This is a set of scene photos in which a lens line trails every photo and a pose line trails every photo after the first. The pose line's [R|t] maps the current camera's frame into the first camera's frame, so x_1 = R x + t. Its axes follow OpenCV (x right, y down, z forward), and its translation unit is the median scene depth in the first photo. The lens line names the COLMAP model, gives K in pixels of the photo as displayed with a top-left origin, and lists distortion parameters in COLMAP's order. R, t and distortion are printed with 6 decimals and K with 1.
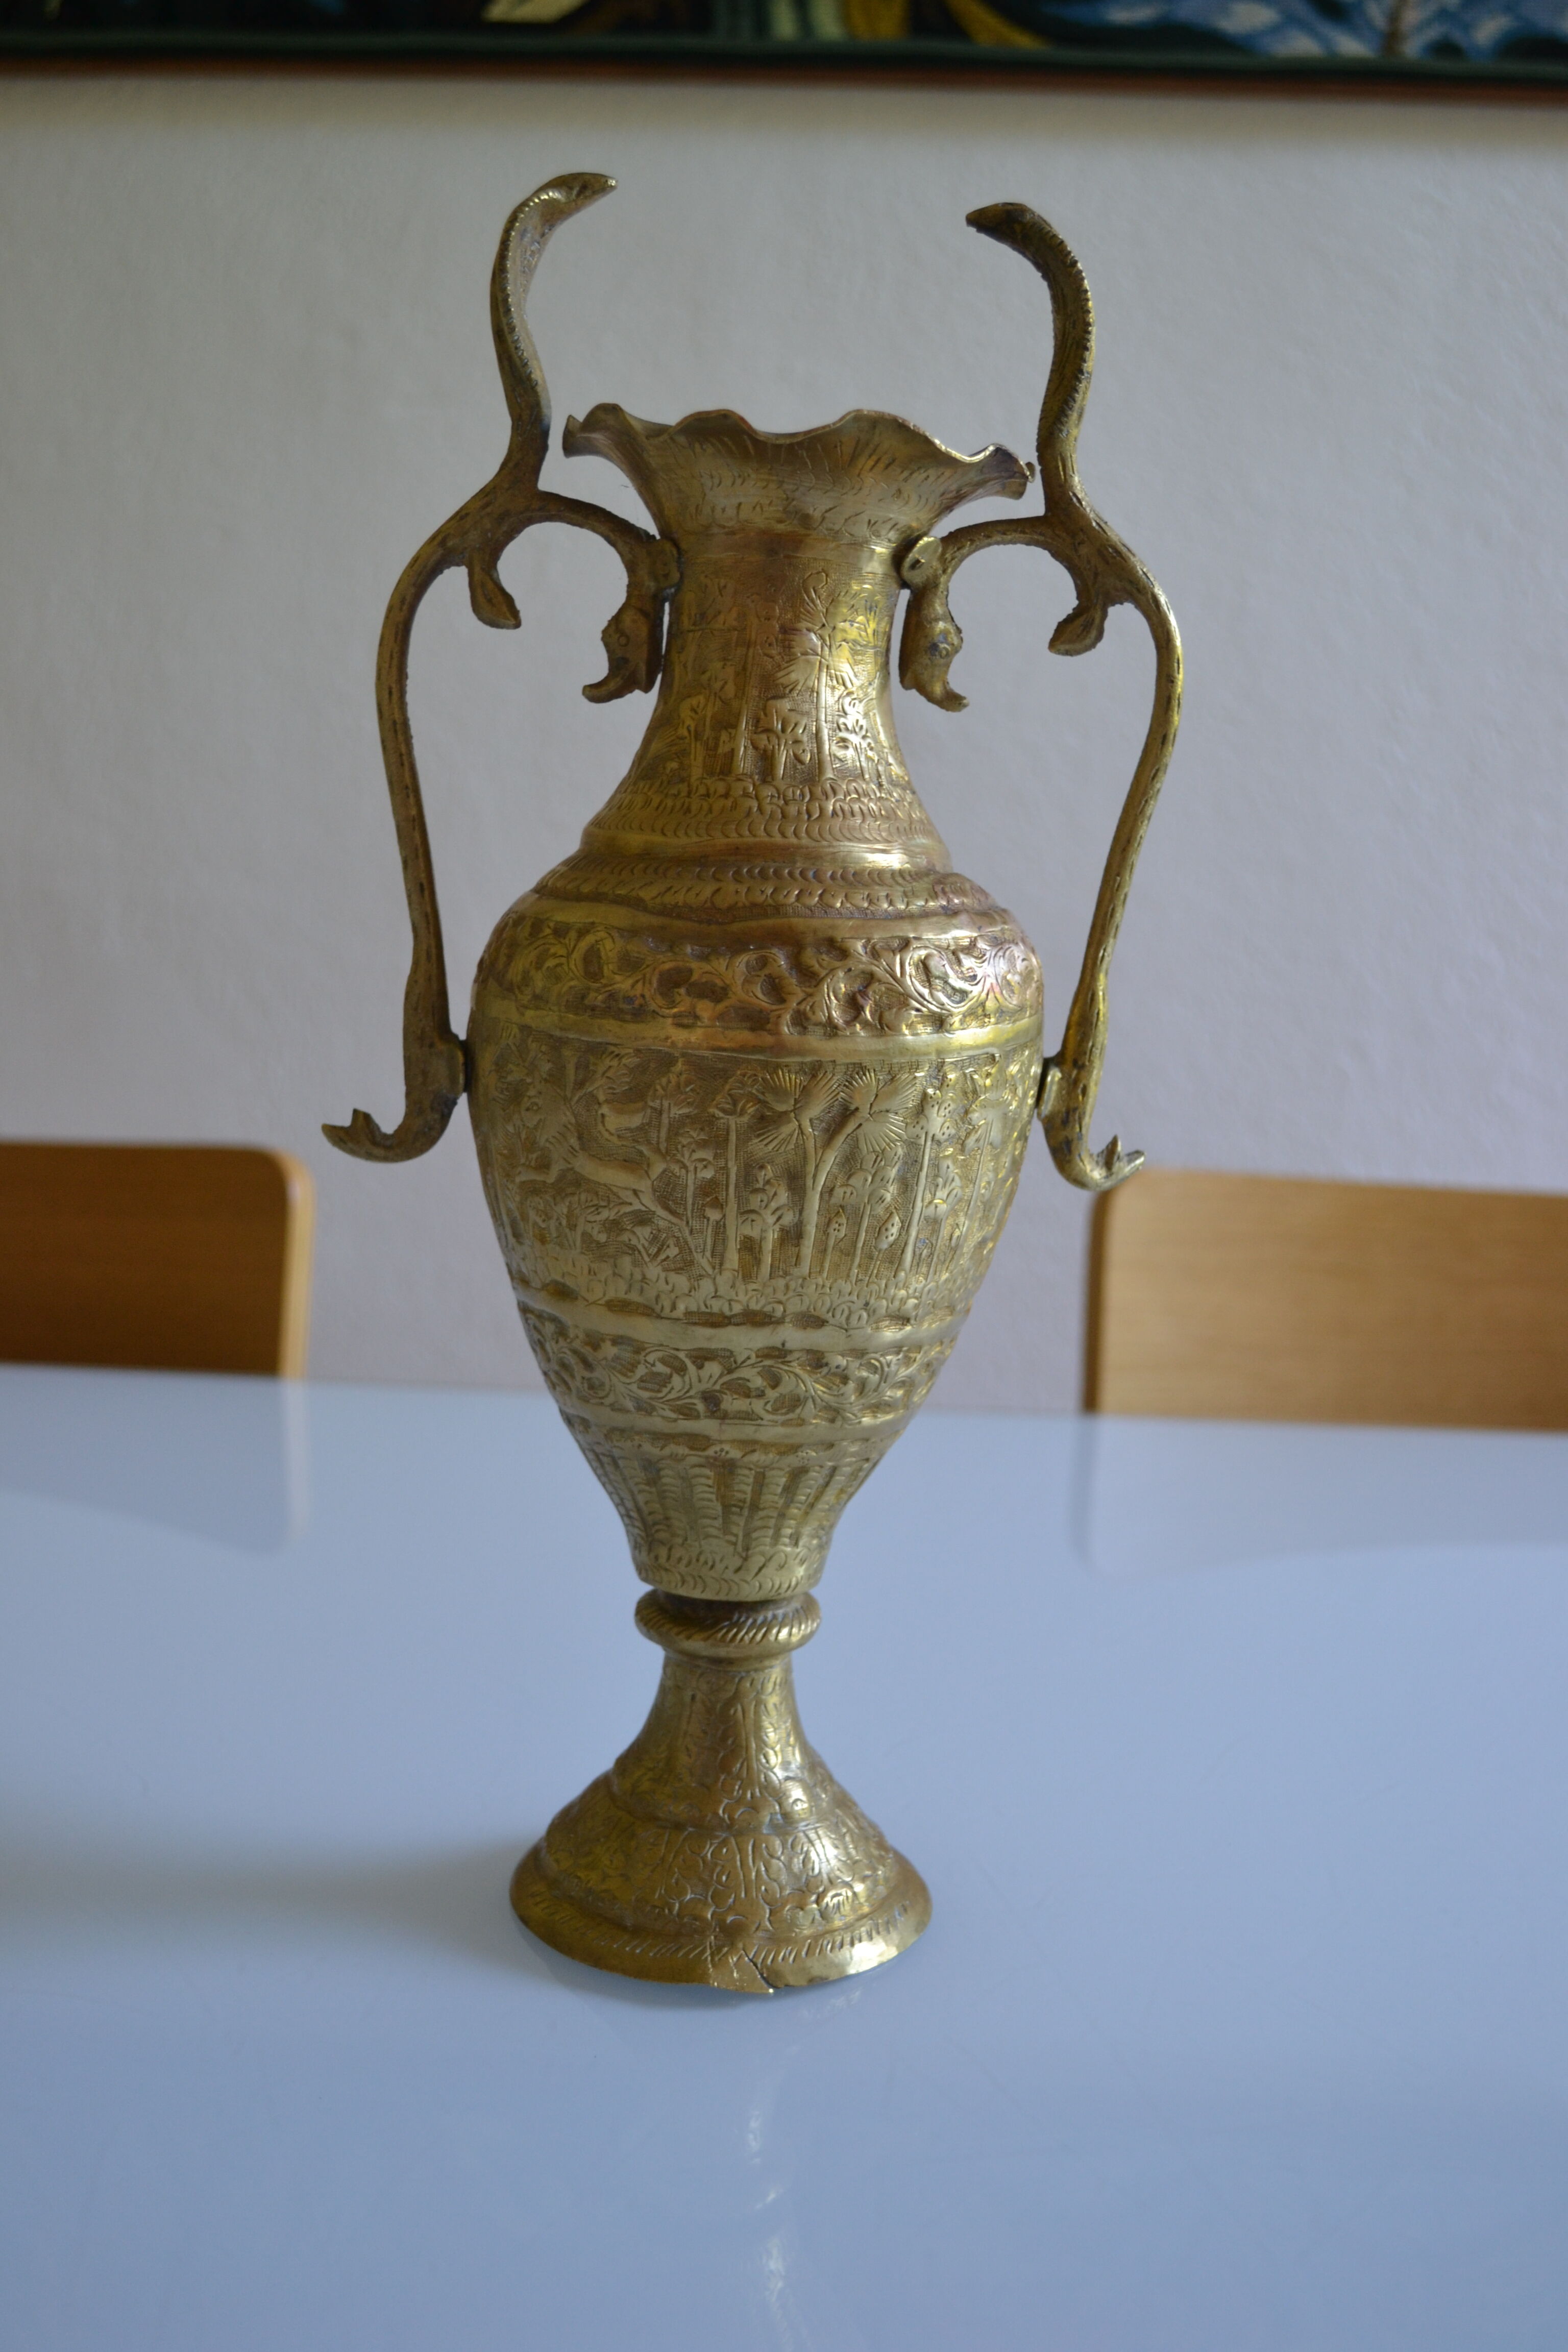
lens RADIAL K [[2425.4, 0, 765.9], [0, 2425.4, 1178.1], [0, 0, 1]] dist [-0.065816, 0.000000]
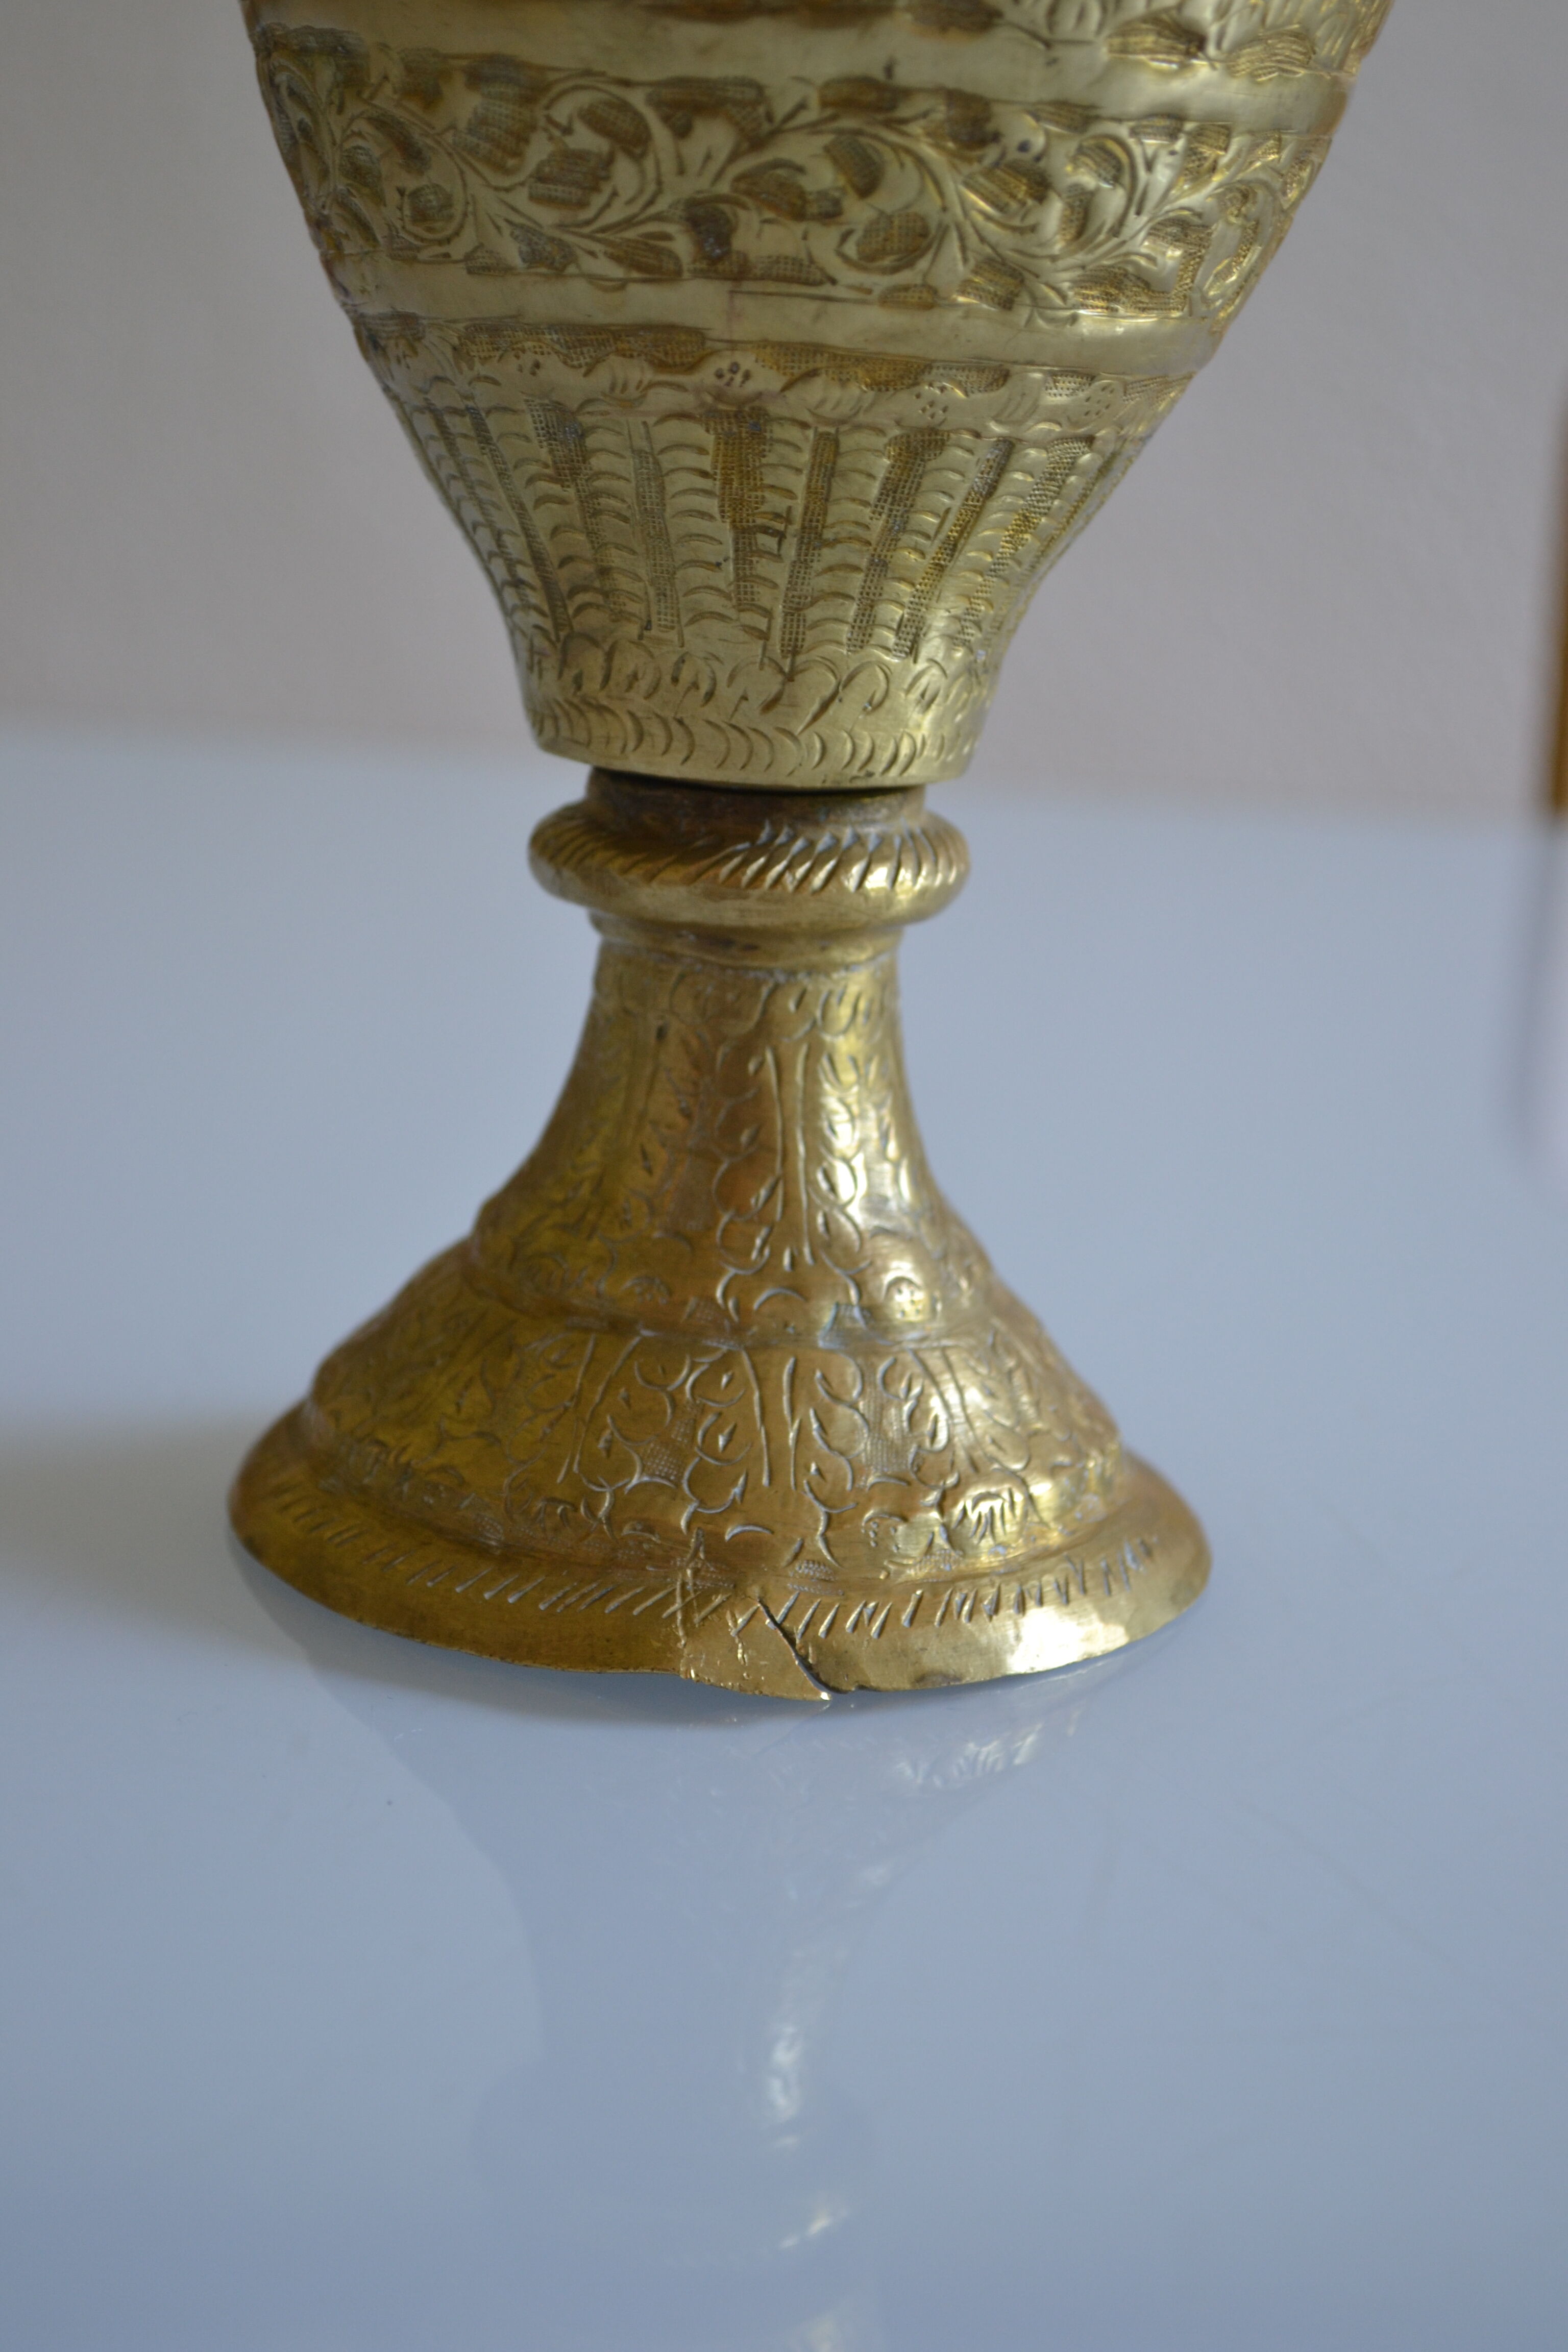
lens RADIAL K [[4478.9, 0, 768.2], [0, 4478.9, 1161.8], [0, 0, 1]] dist [0.002801, 0.000000]
pose [[0.999207, 0.025662, -0.030449, 0.013461], [-0.022643, 0.995158, 0.095650, 0.165987], [0.032756, -0.094884, 0.994949, 0.224370]]
